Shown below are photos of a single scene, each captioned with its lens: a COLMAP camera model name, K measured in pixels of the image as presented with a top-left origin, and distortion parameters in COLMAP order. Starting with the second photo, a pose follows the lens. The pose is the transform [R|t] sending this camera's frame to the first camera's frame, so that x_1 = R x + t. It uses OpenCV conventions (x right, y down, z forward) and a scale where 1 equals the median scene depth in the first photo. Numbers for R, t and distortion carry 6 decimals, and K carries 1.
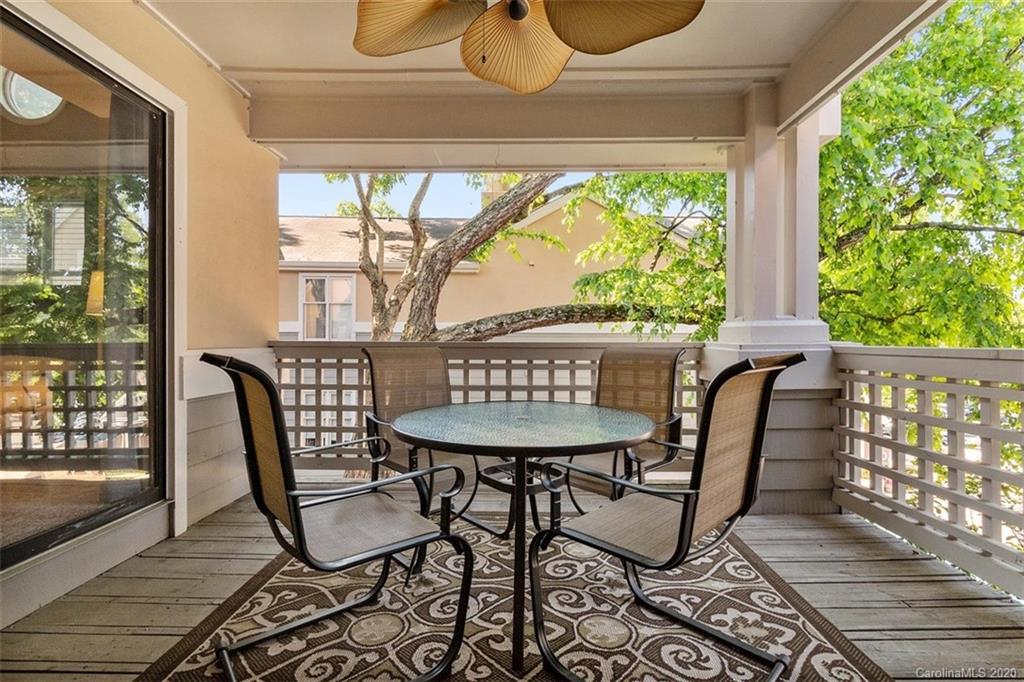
lens RADIAL K [[459.0, 0, 518.3], [0, 459.0, 340.5], [0, 0, 1]] dist [0.001194, -0.000220]
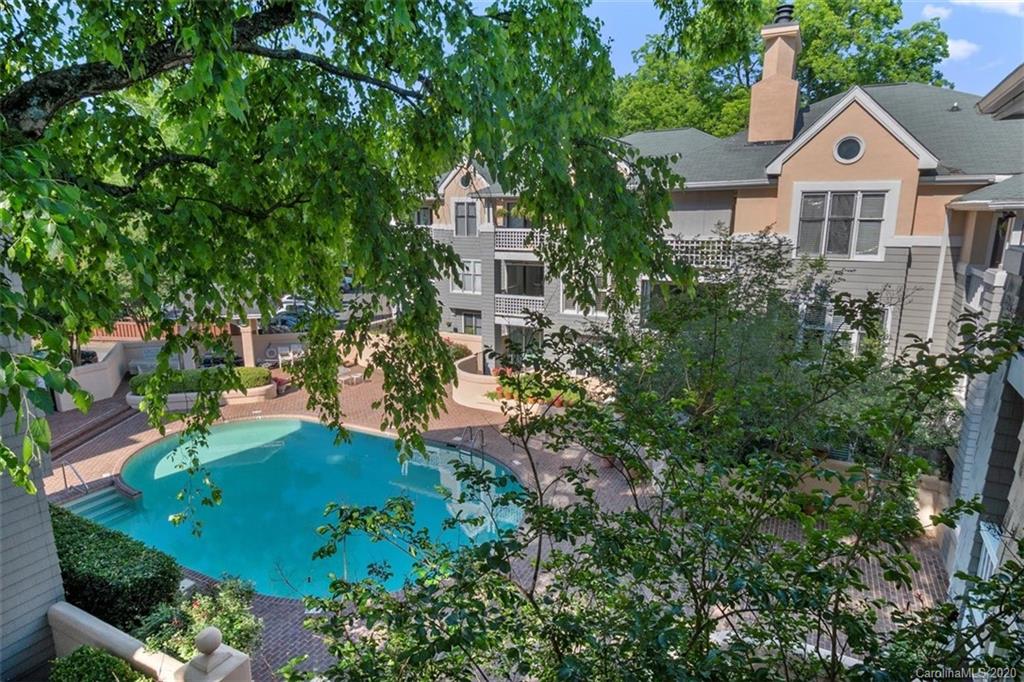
lens RADIAL K [[576.4, 0, 512.0], [0, 576.4, 341.0], [0, 0, 1]] dist [-0.000860, -0.000741]
pose [[0.485136, -0.192563, 0.852973, 0.295538], [0.006520, 0.976221, 0.216678, -0.043748], [-0.874414, -0.099557, 0.474856, 0.341159]]
